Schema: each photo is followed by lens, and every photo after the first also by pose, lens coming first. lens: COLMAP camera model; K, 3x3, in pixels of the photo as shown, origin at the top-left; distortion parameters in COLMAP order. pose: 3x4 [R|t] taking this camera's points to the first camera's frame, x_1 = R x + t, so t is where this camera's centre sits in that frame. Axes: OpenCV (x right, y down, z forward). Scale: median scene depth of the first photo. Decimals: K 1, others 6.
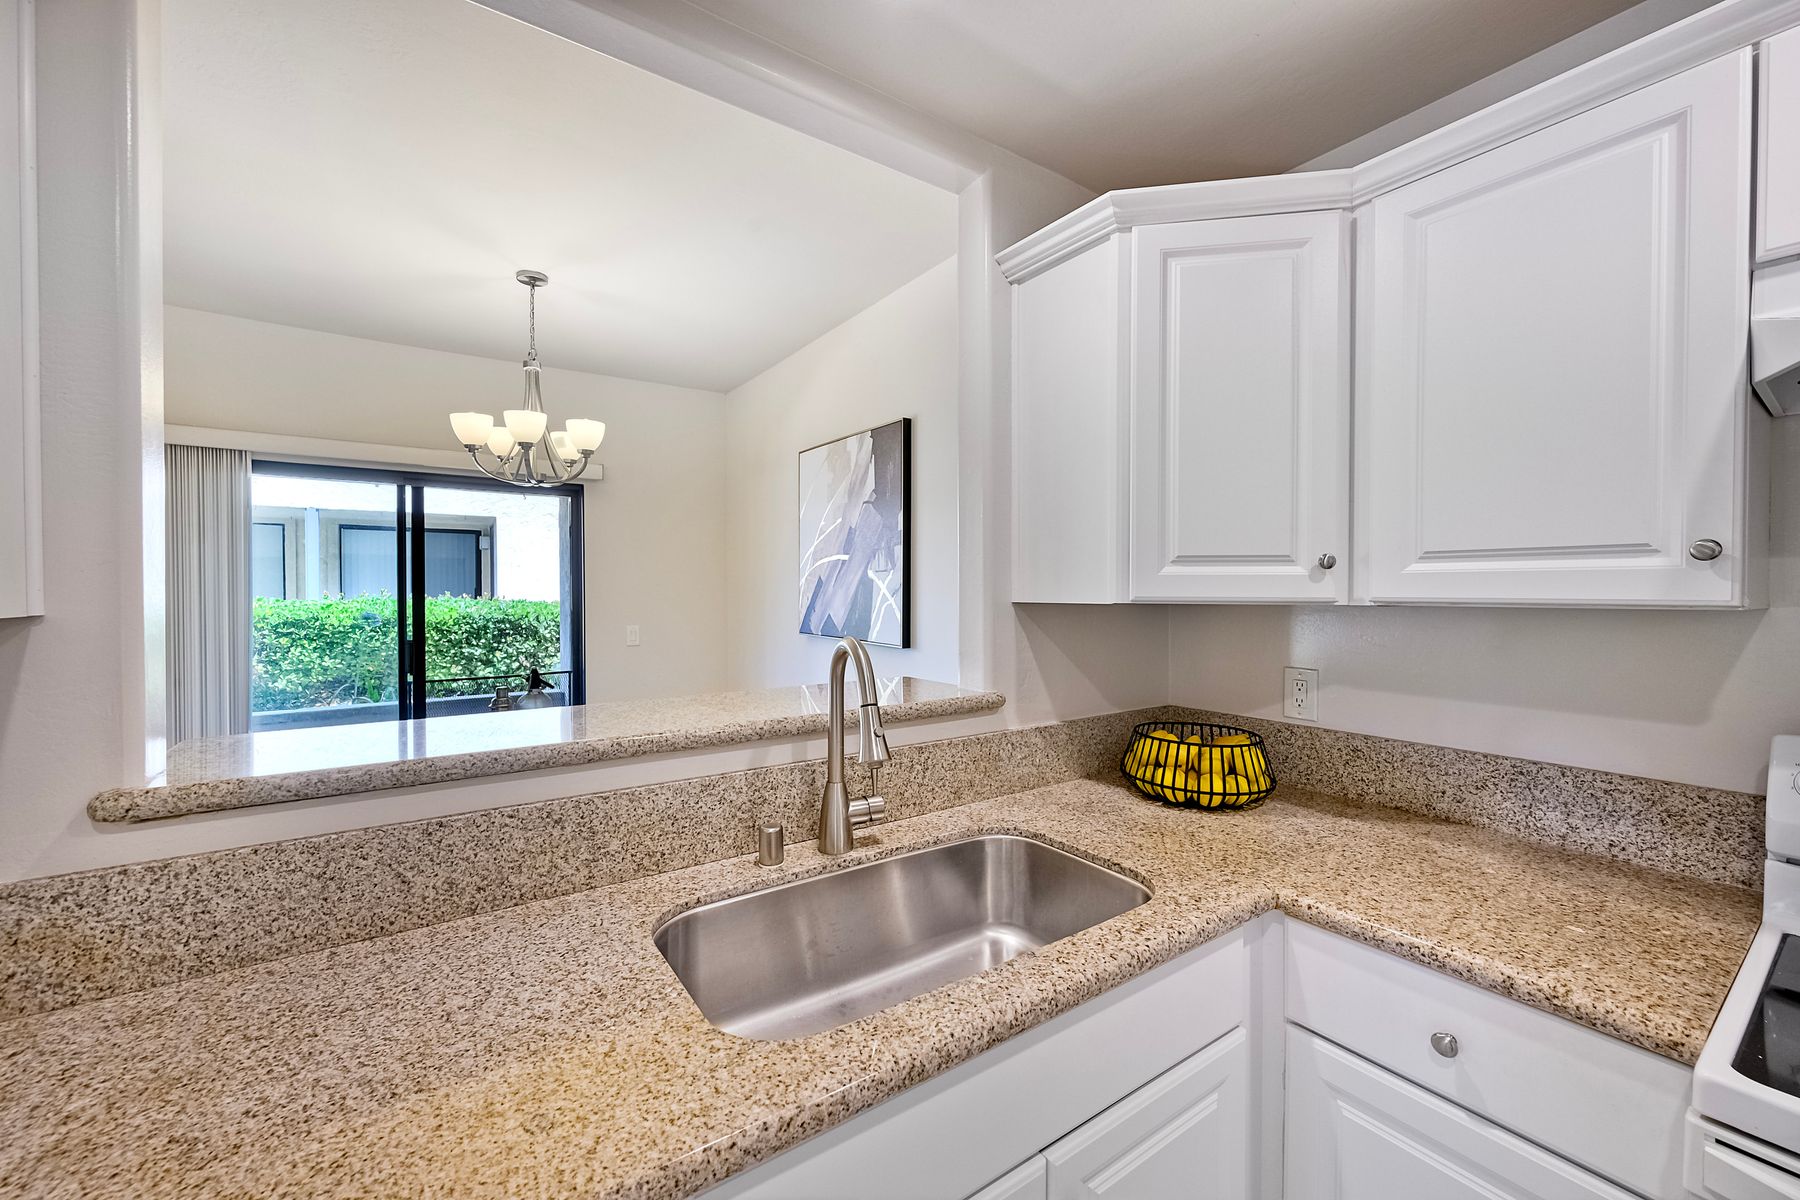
lens RADIAL K [[702.7, 0, 905.1], [0, 702.7, 599.6], [0, 0, 1]] dist [0.001244, -0.000222]
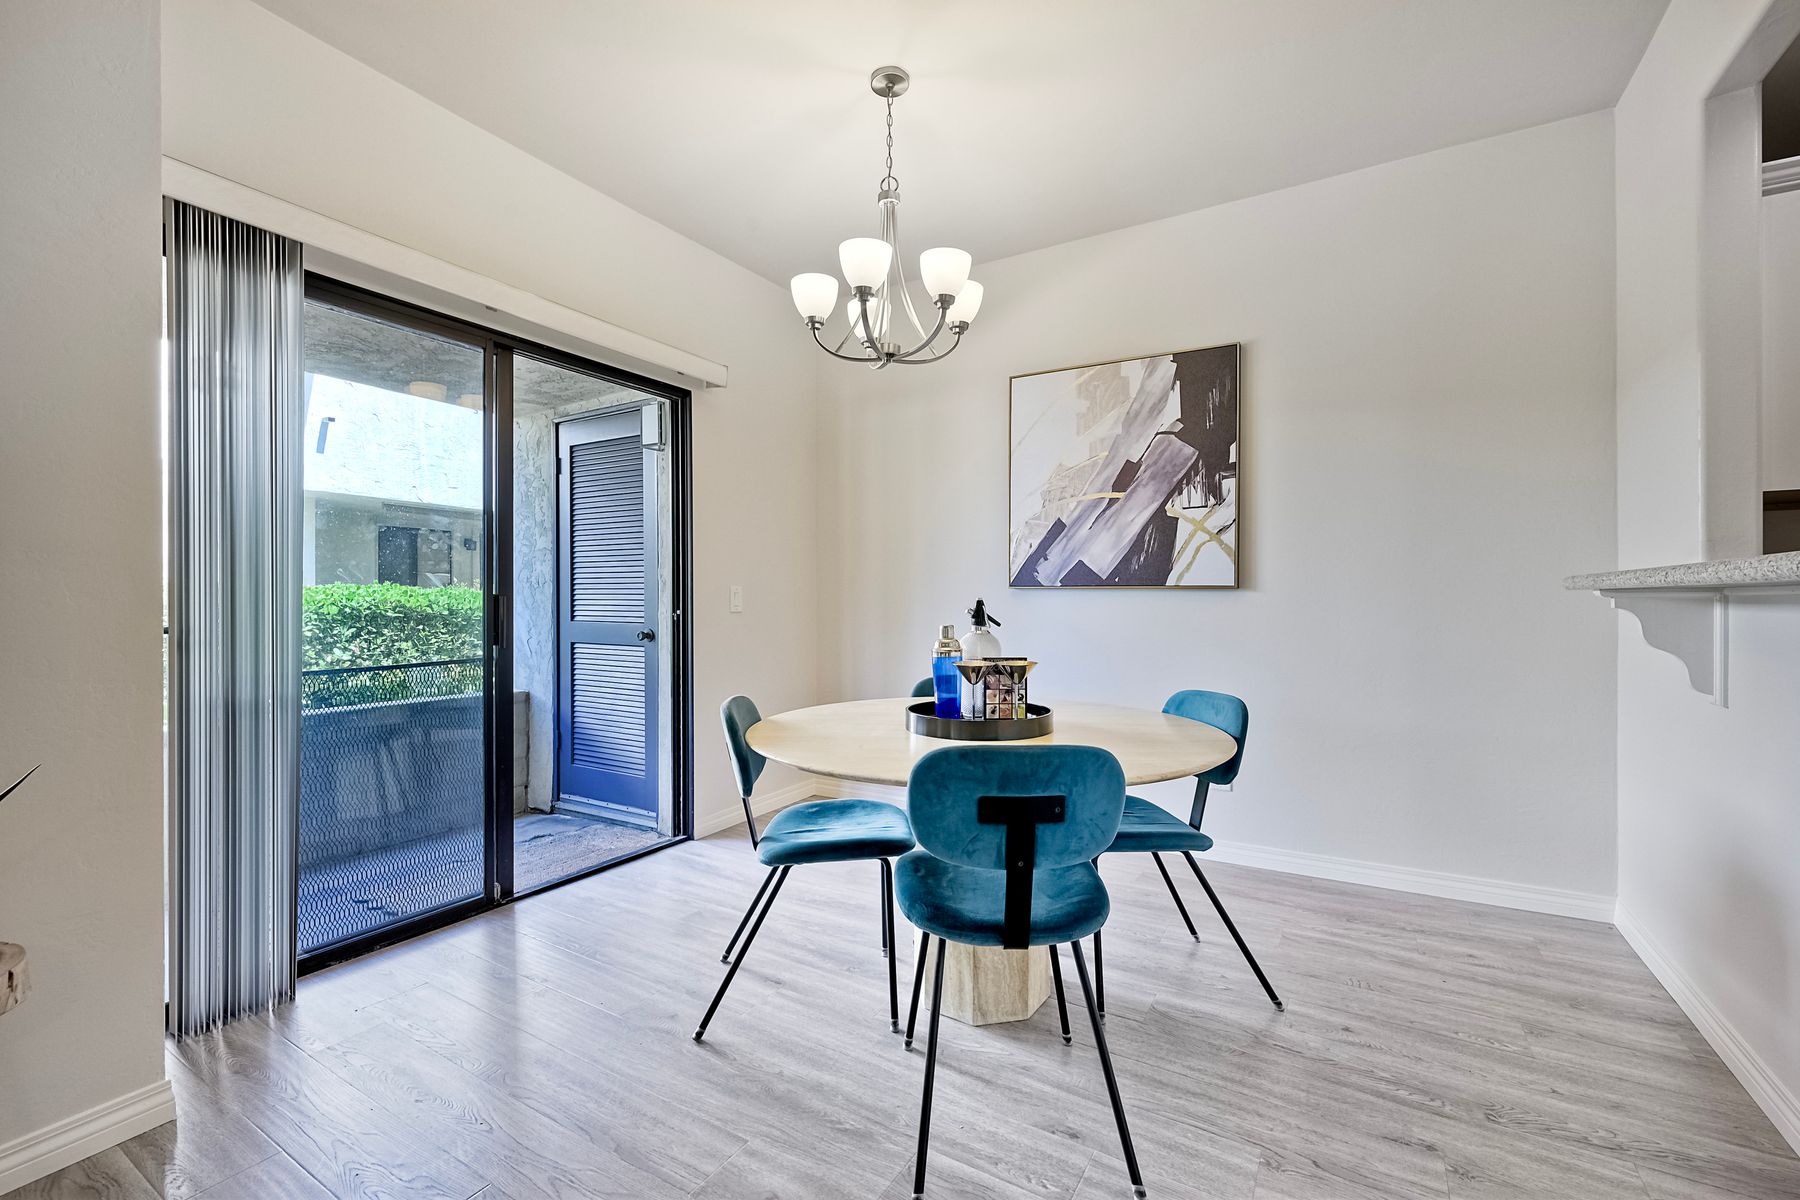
lens RADIAL K [[754.0, 0, 905.8], [0, 754.0, 607.6], [0, 0, 1]] dist [-0.000076, 0.000237]
pose [[0.908989, -0.003101, 0.416809, -1.838220], [0.006883, 0.999948, -0.007570, 0.222503], [-0.416764, 0.009750, 0.908963, 0.610260]]
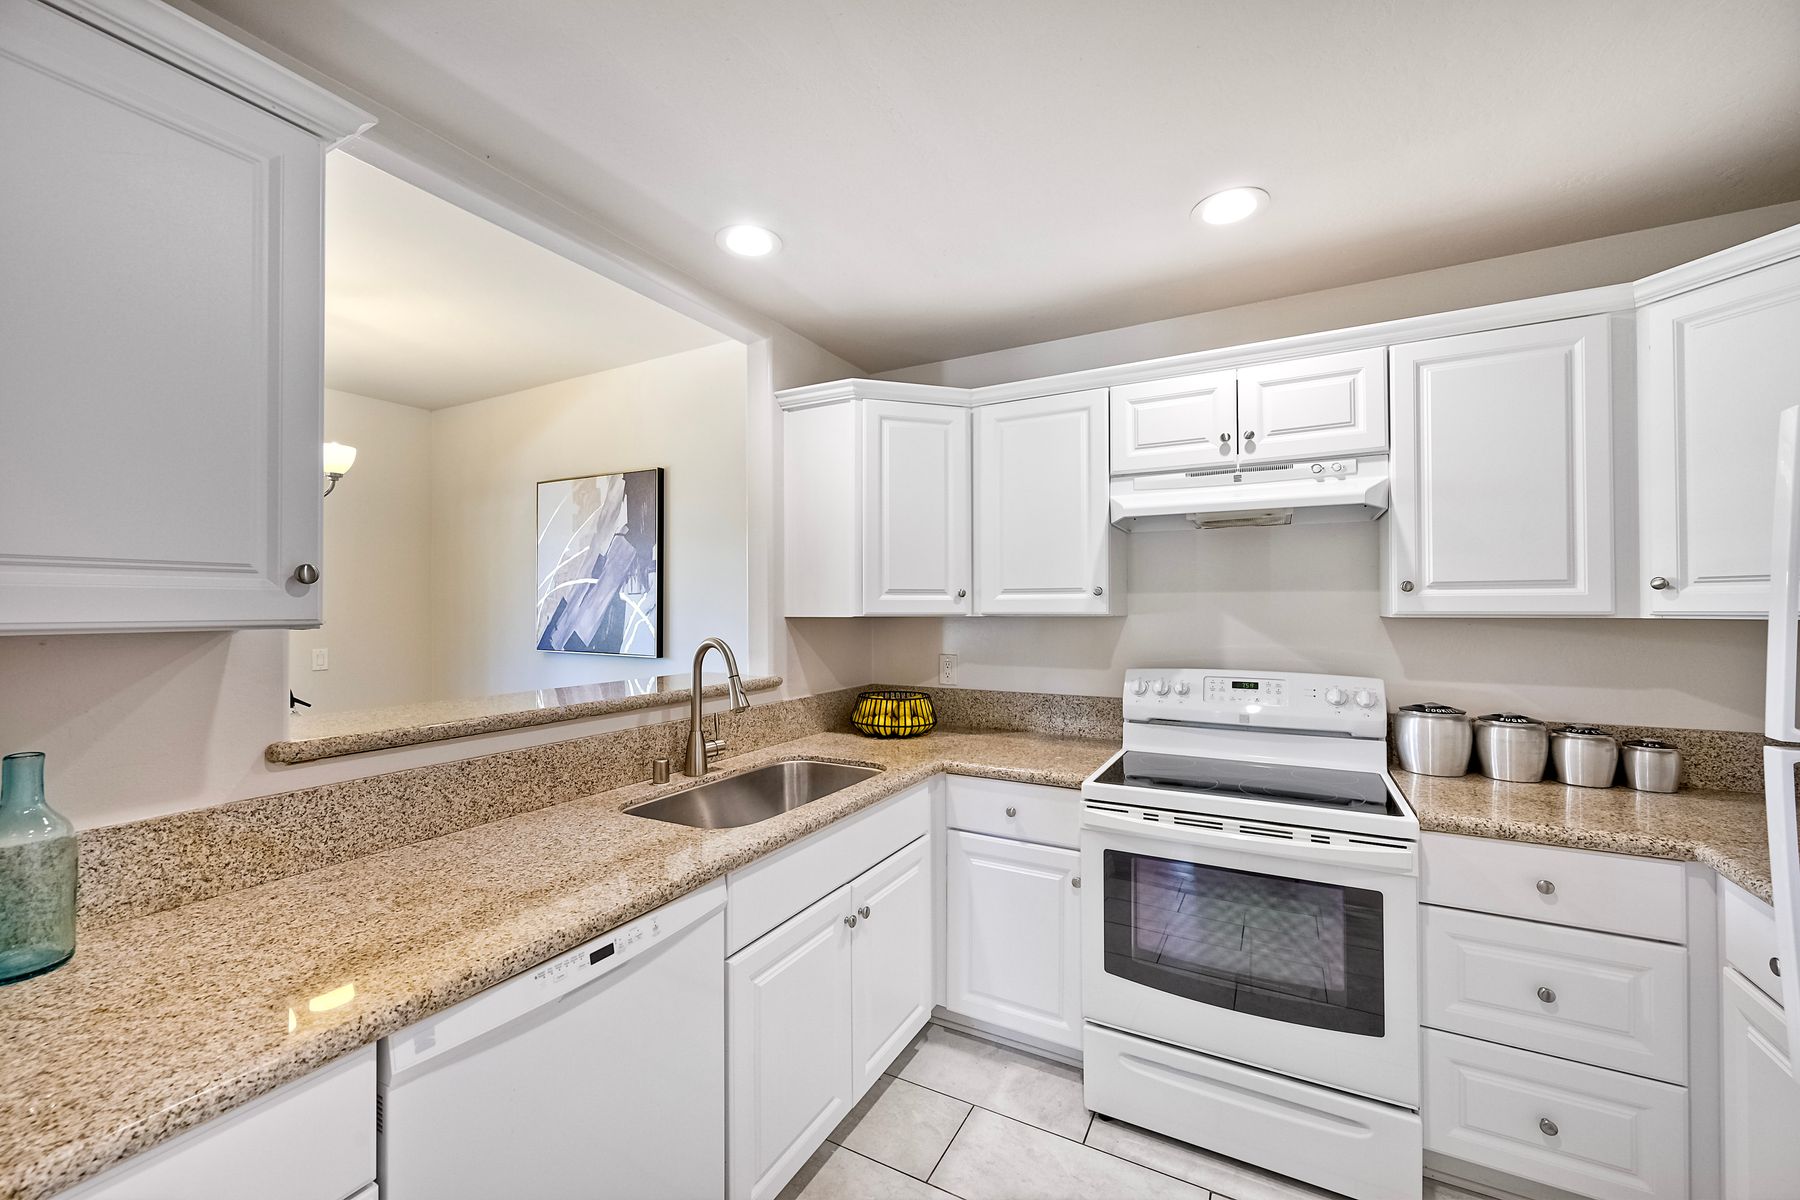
lens RADIAL K [[686.3, 0, 907.1], [0, 686.3, 603.2], [0, 0, 1]] dist [0.001472, 0.000156]
pose [[0.891051, 0.001061, 0.453902, -0.347117], [0.009603, 0.999729, -0.021189, 0.009541], [-0.453802, 0.023240, 0.890800, -0.542255]]
